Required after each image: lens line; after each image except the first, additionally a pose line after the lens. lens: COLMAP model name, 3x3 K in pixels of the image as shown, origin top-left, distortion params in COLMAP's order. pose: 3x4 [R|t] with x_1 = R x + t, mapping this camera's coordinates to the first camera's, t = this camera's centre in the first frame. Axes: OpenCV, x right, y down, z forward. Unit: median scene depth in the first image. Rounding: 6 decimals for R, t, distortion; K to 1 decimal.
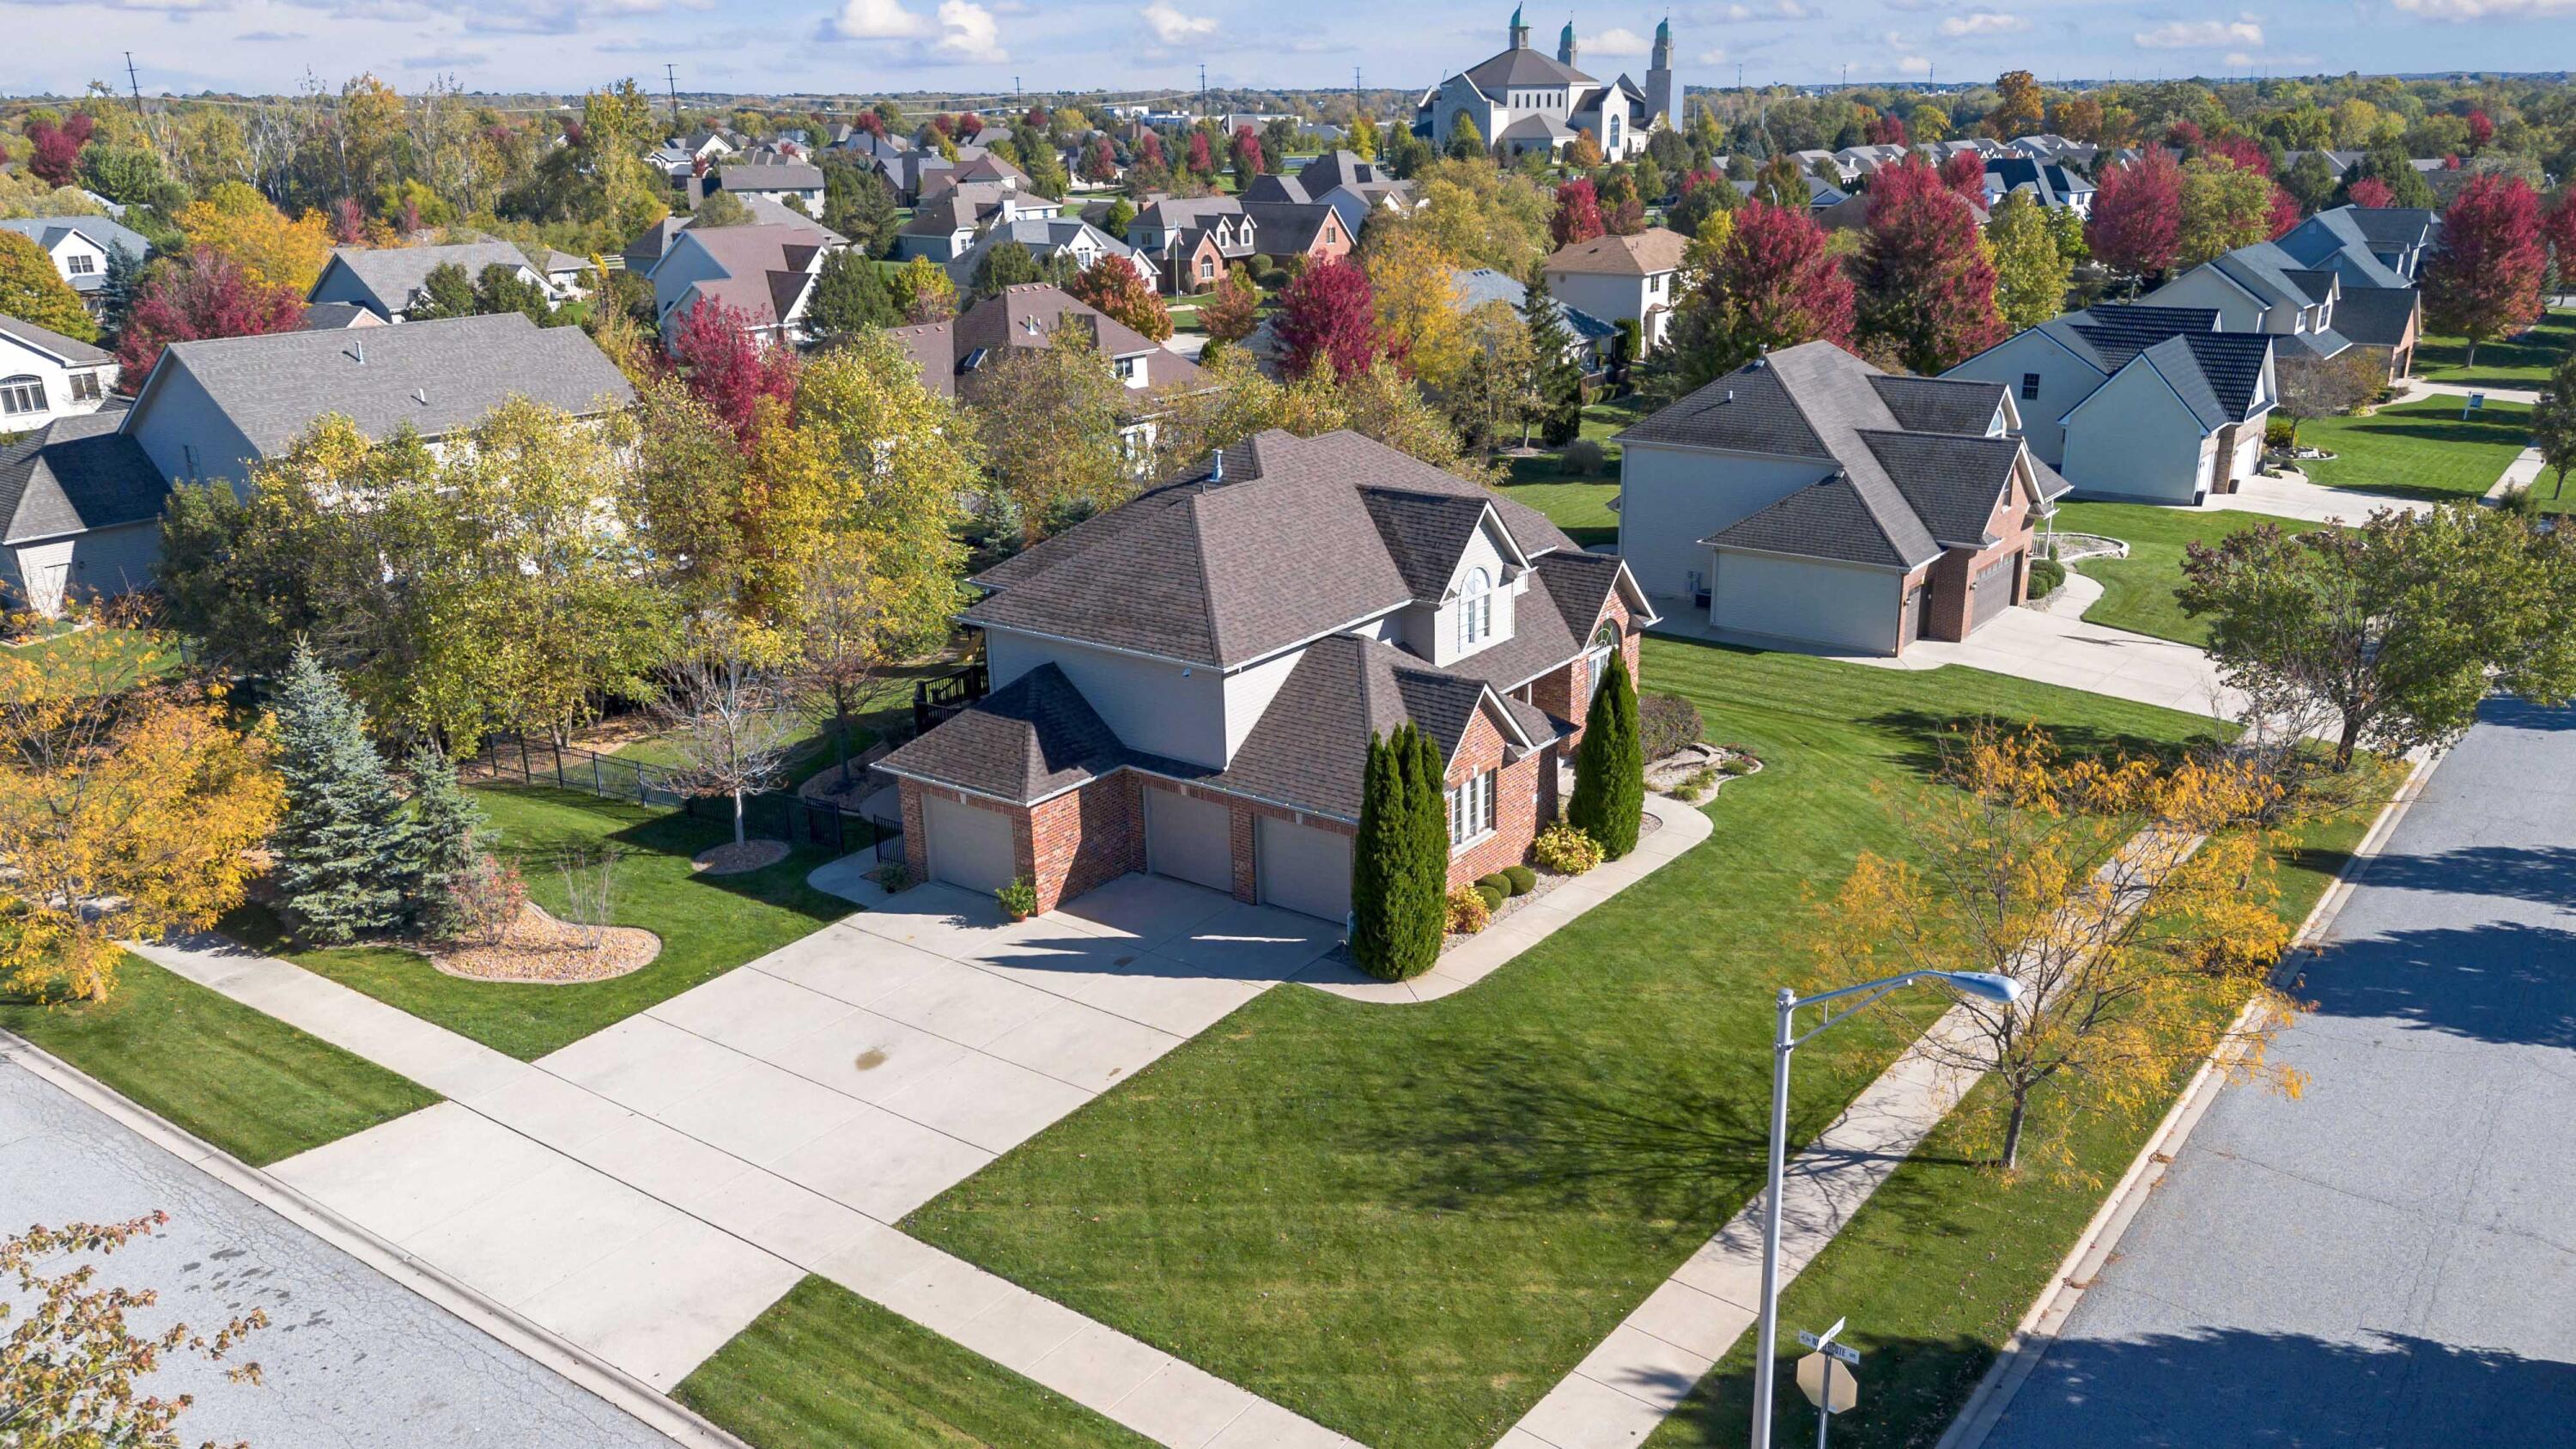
lens RADIAL K [[1988.0, 0, 1358.1], [0, 1988.0, 726.7], [0, 0, 1]] dist [0.064359, -0.003869]
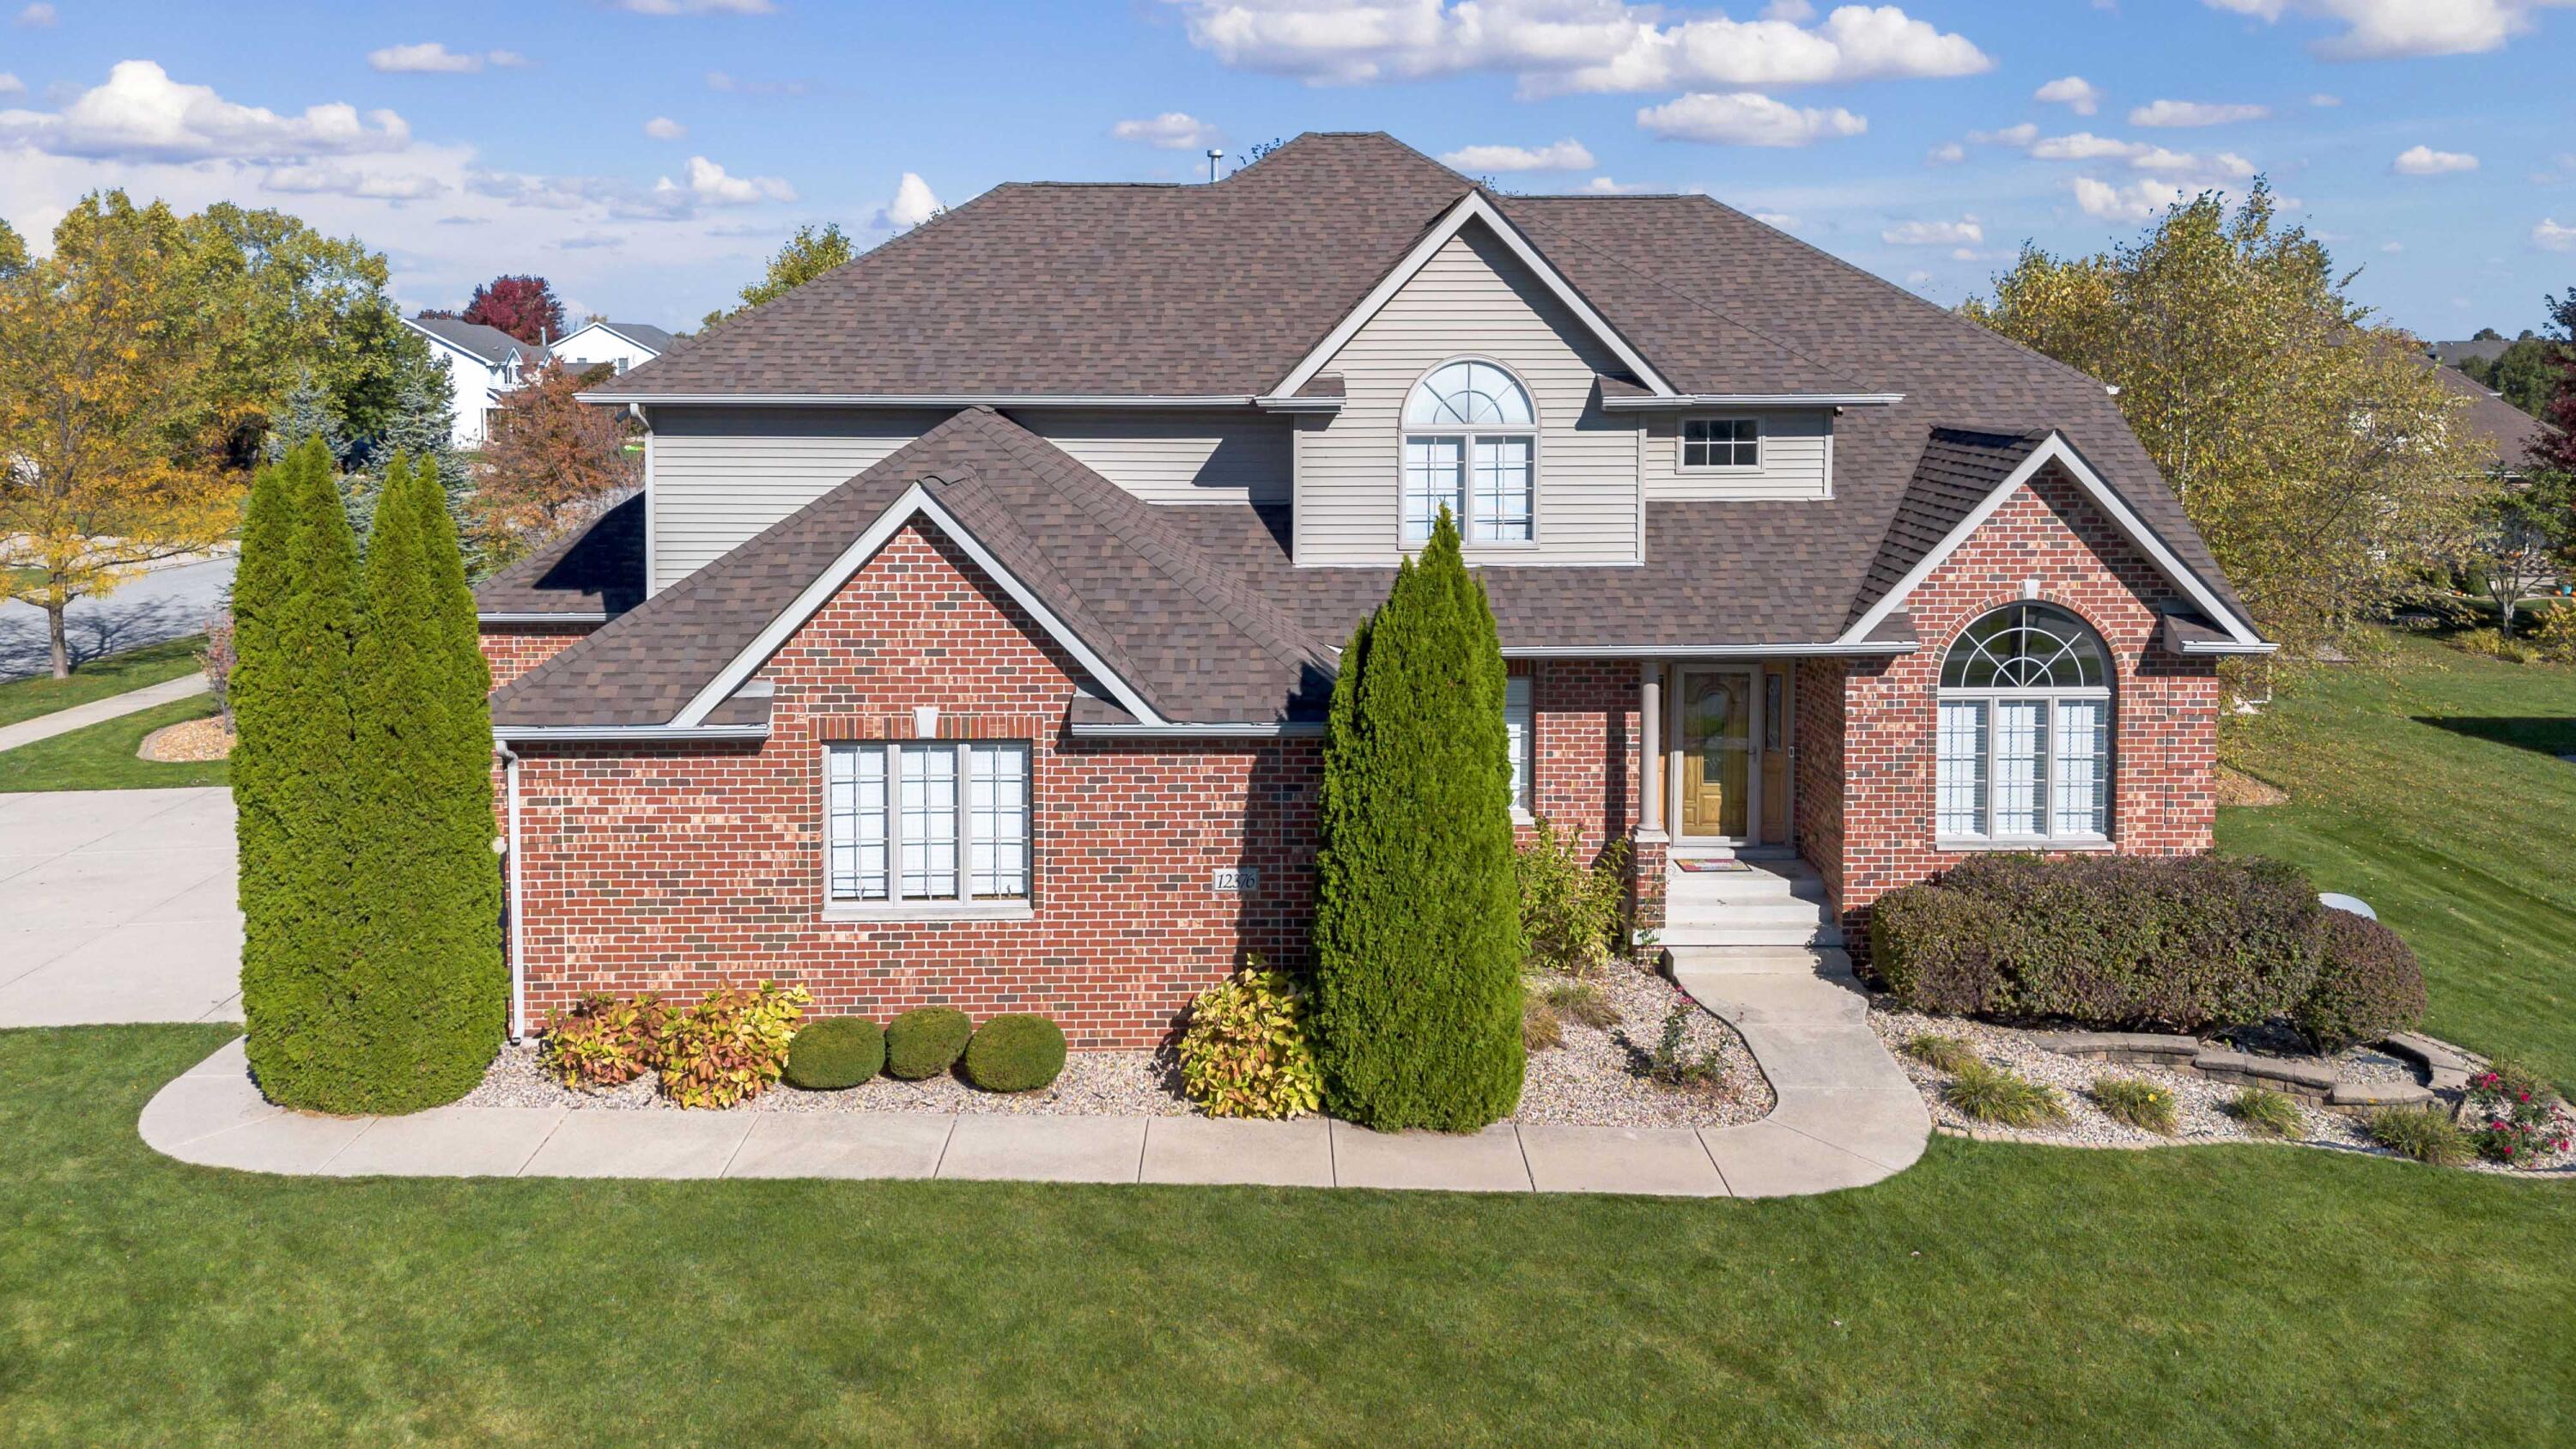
lens RADIAL K [[1888.6, 0, 1282.0], [0, 1888.6, 502.7], [0, 0, 1]] dist [0.044070, -0.043554]
pose [[0.590721, 0.070411, -0.803798, 0.354040], [-0.250878, 0.962836, -0.100031, -0.000318], [0.766883, 0.260746, 0.586432, 0.719986]]
